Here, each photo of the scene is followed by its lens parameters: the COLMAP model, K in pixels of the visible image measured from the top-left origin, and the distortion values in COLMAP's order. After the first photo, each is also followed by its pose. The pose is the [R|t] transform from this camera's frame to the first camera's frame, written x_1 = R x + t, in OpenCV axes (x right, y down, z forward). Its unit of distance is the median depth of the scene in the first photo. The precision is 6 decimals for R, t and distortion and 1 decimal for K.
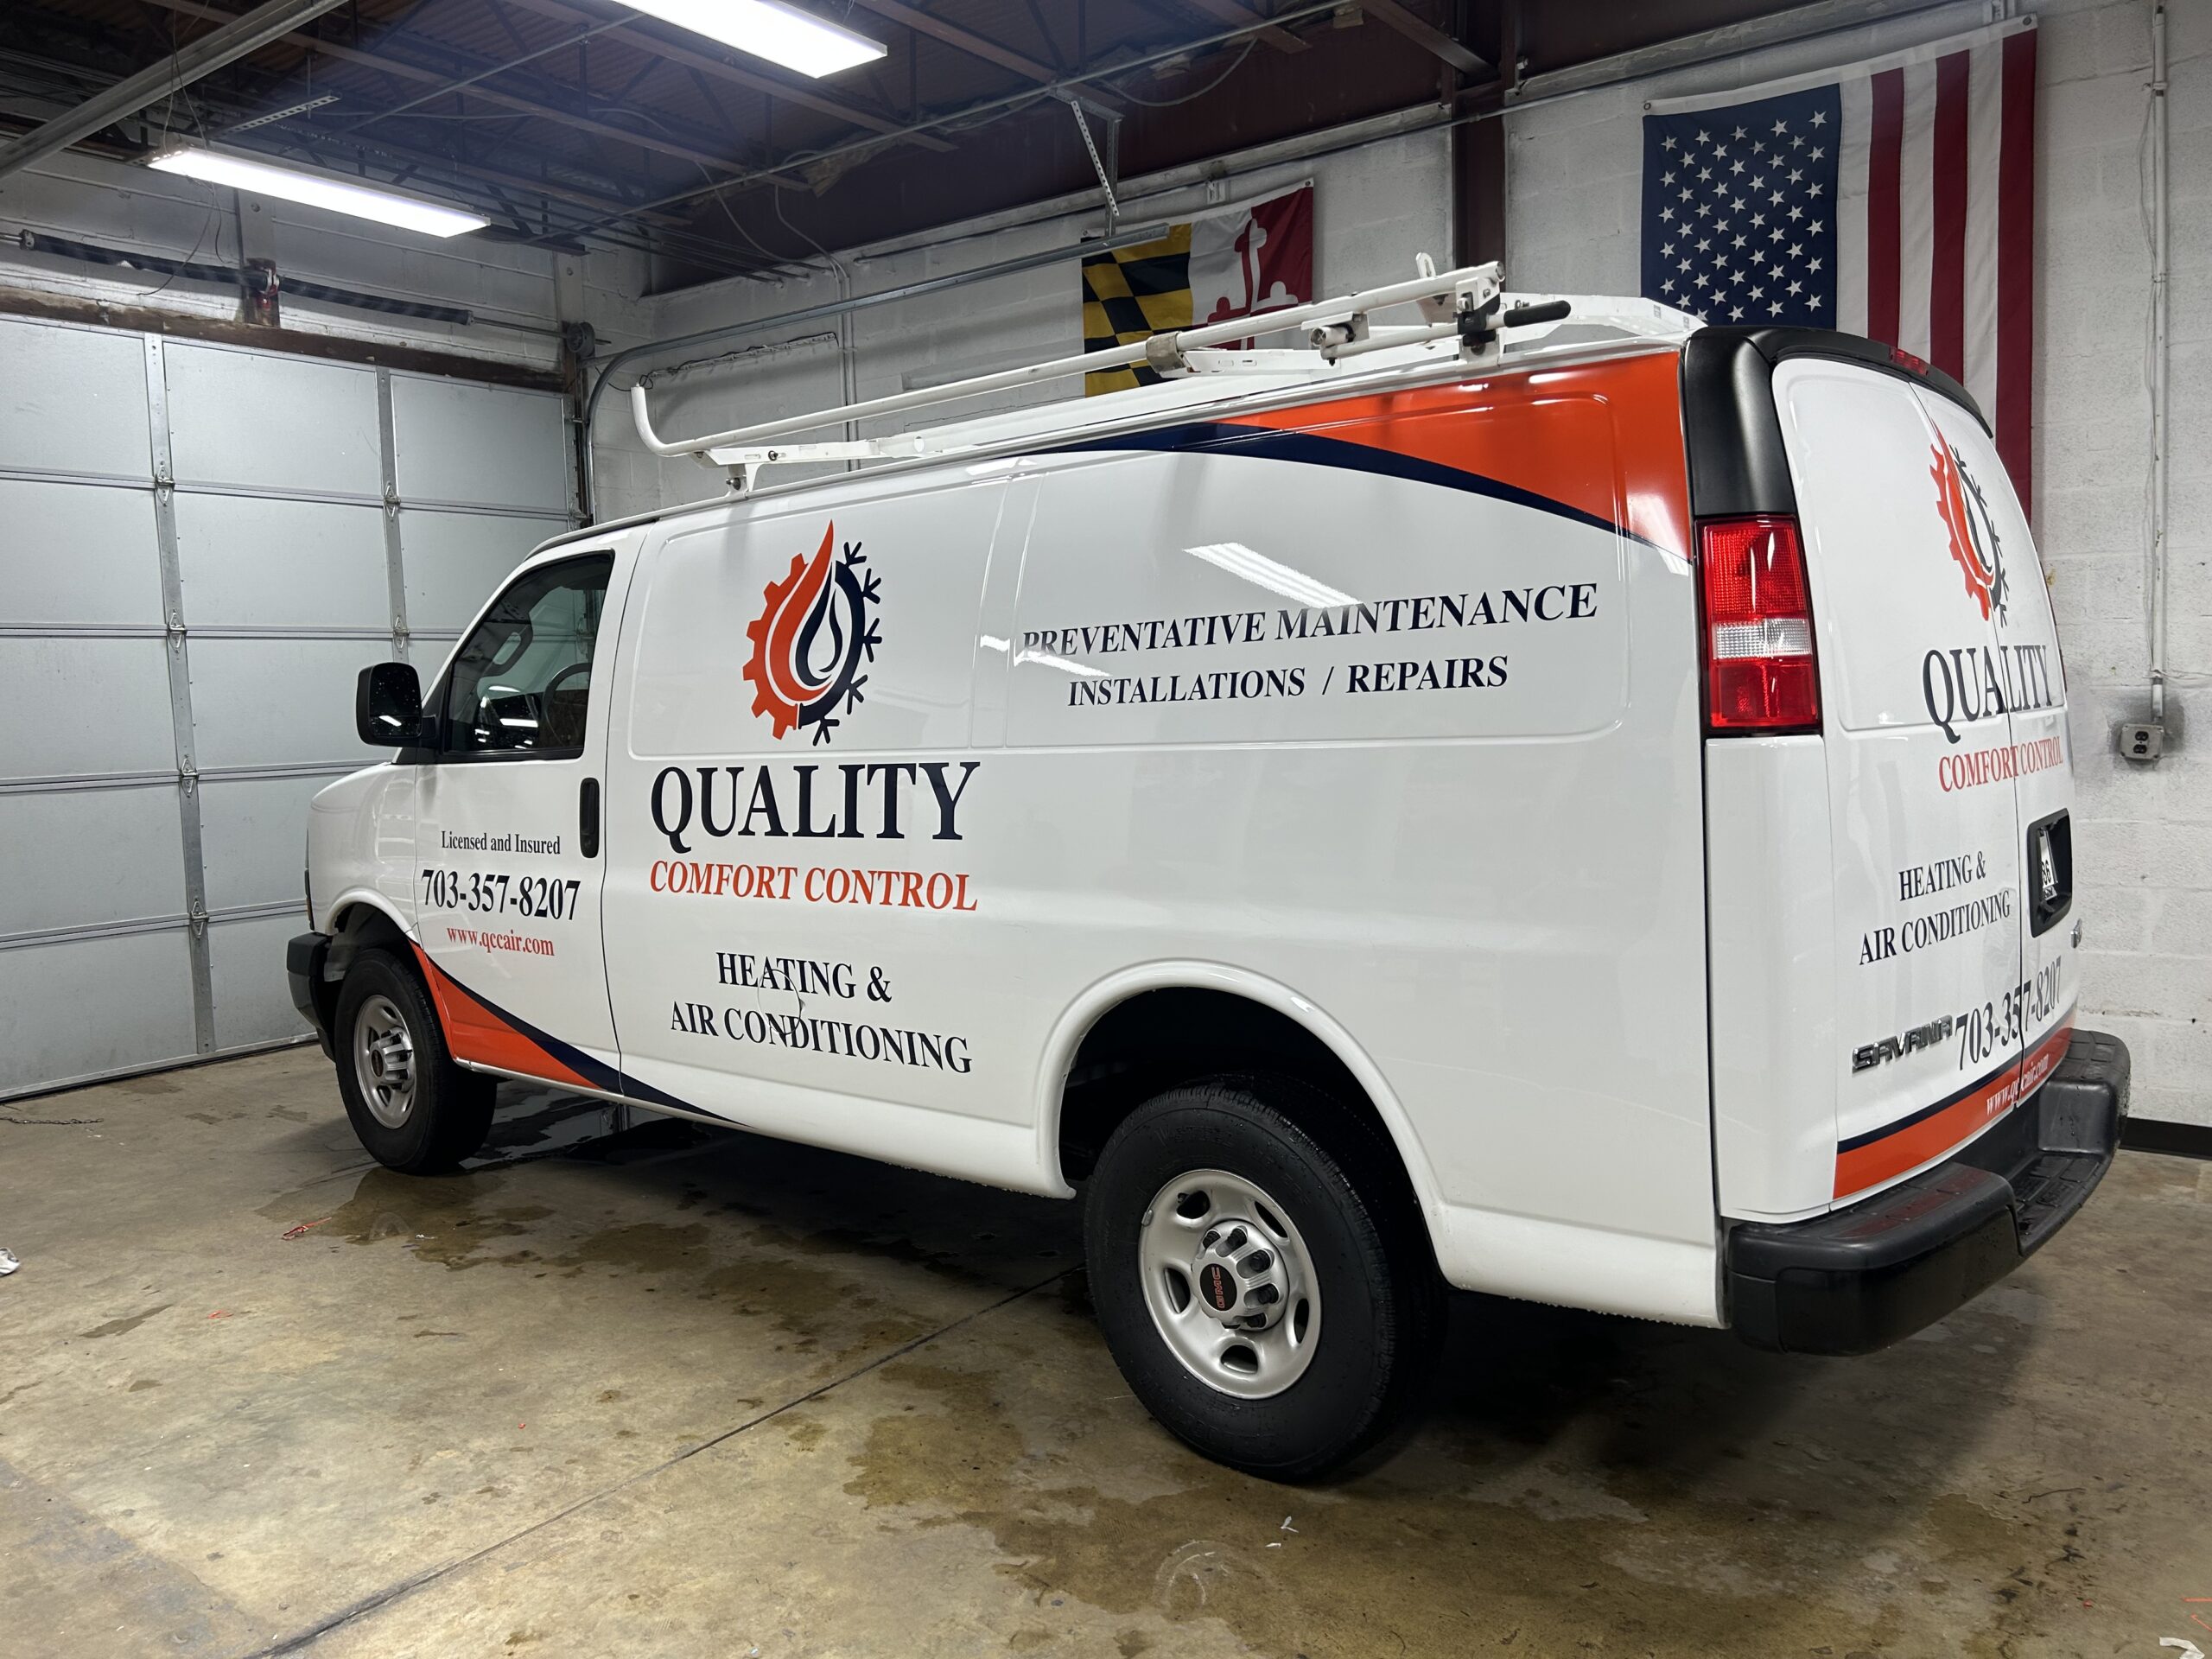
lens RADIAL K [[1670.4, 0, 1123.6], [0, 1670.4, 834.5], [0, 0, 1]] dist [0.054797, -0.060200]
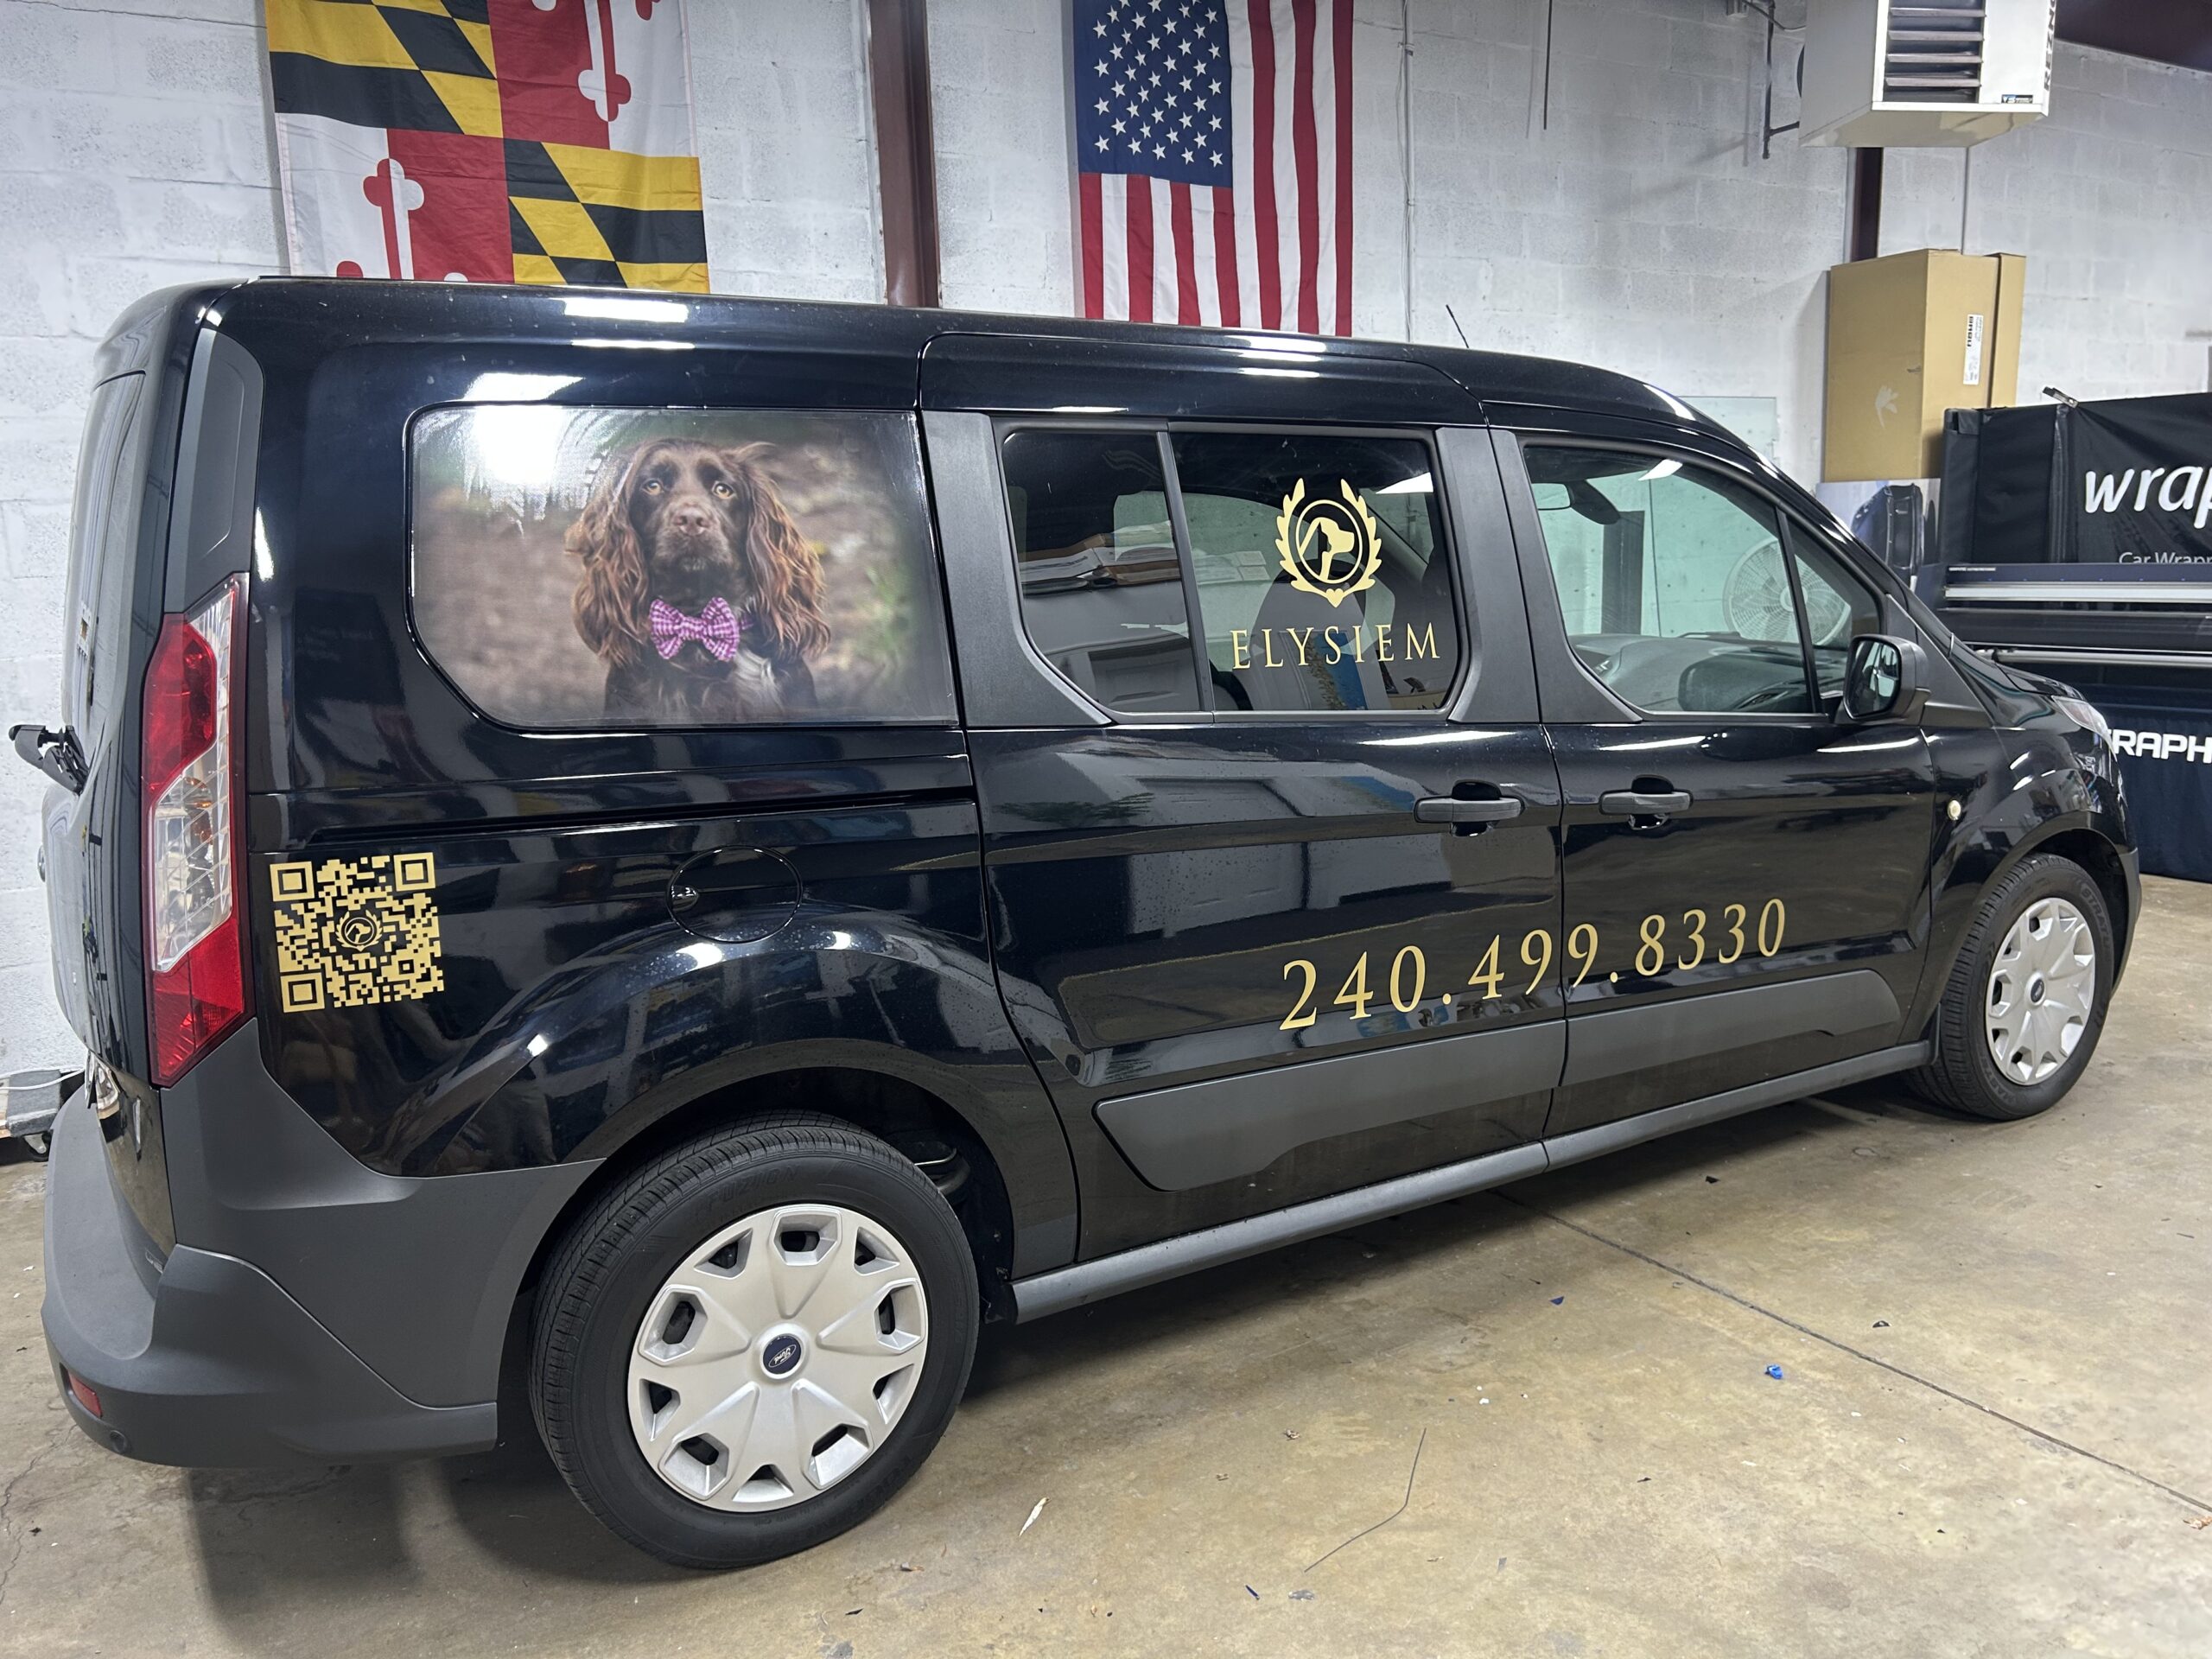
lens RADIAL K [[1670.4, 0, 1116.9], [0, 1670.4, 827.6], [0, 0, 1]] dist [0.054797, -0.060200]
pose [[0.370321, -0.145587, 0.917424, -0.699455], [0.108183, 0.987680, 0.113067, -0.023261], [-0.922583, 0.057379, 0.381509, 0.710292]]
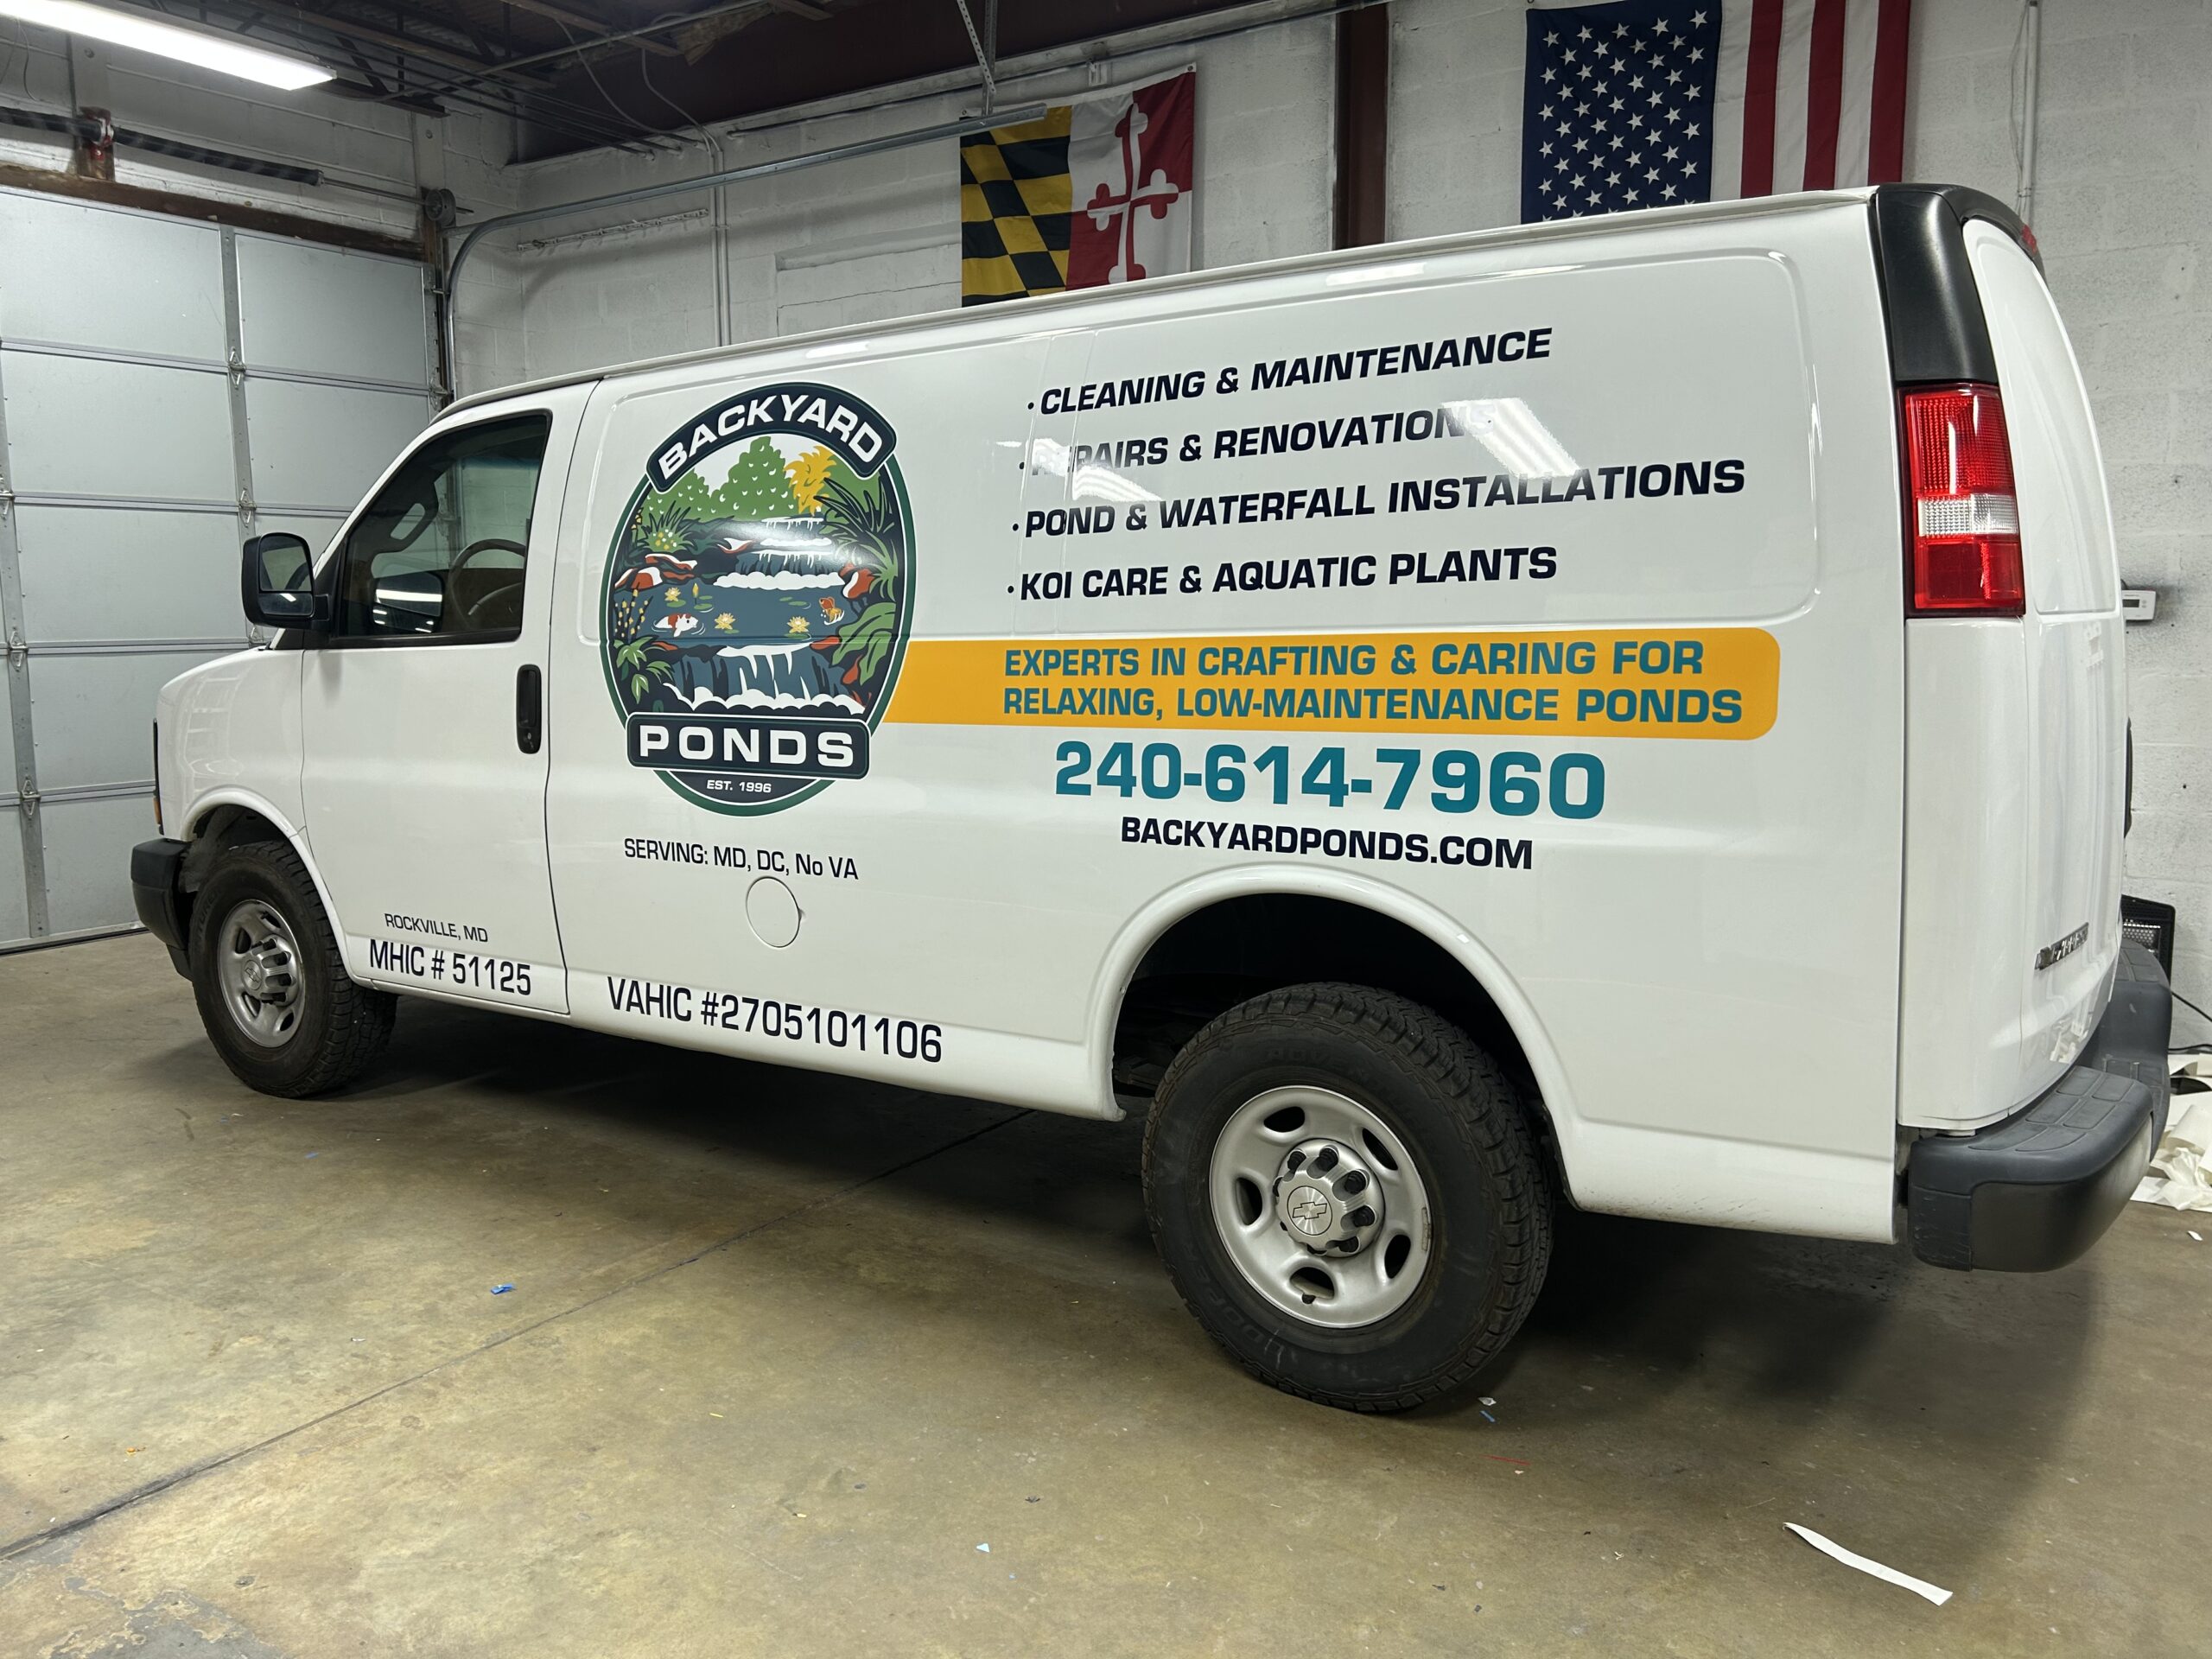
lens RADIAL K [[1670.4, 0, 1105.3], [0, 1670.4, 820.3], [0, 0, 1]] dist [0.054797, -0.060200]
pose [[0.998693, 0.018442, 0.047670, 0.027317], [-0.020554, 0.998811, 0.044202, 0.008566], [-0.046798, -0.045124, 0.997885, 0.009630]]
